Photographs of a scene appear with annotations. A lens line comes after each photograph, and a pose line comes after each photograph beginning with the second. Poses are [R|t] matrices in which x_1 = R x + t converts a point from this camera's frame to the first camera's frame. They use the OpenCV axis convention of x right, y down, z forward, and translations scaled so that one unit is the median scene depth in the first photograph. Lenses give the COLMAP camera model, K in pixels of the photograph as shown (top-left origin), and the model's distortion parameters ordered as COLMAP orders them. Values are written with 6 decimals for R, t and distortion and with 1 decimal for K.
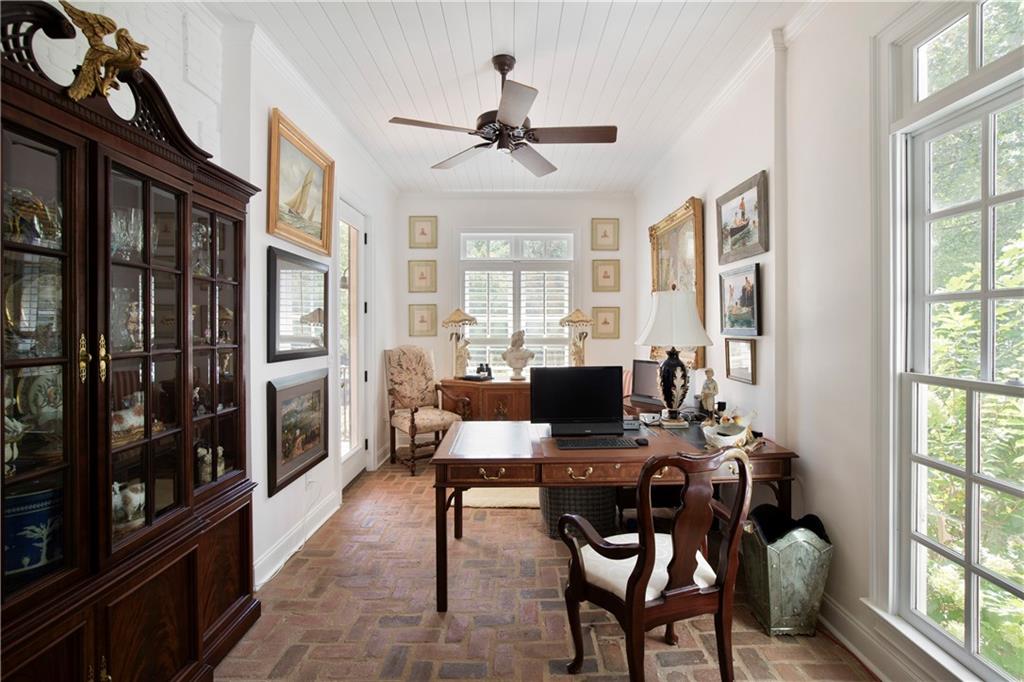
lens RADIAL K [[472.9, 0, 516.3], [0, 472.9, 332.9], [0, 0, 1]] dist [-0.022704, -0.000211]
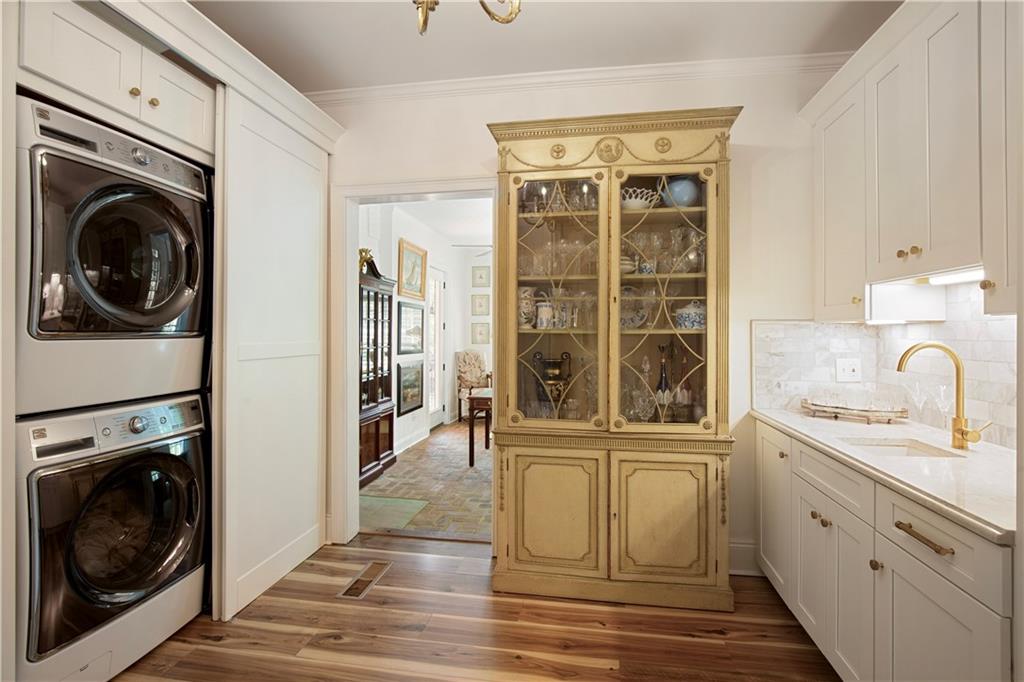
lens RADIAL K [[472.9, 0, 512.0], [0, 472.9, 338.0], [0, 0, 1]] dist [-0.022704, -0.000211]
pose [[0.983232, 0.006987, -0.182225, 0.297467], [-0.007855, 0.999961, -0.004045, -0.008879], [0.182190, 0.005408, 0.983248, -0.805690]]
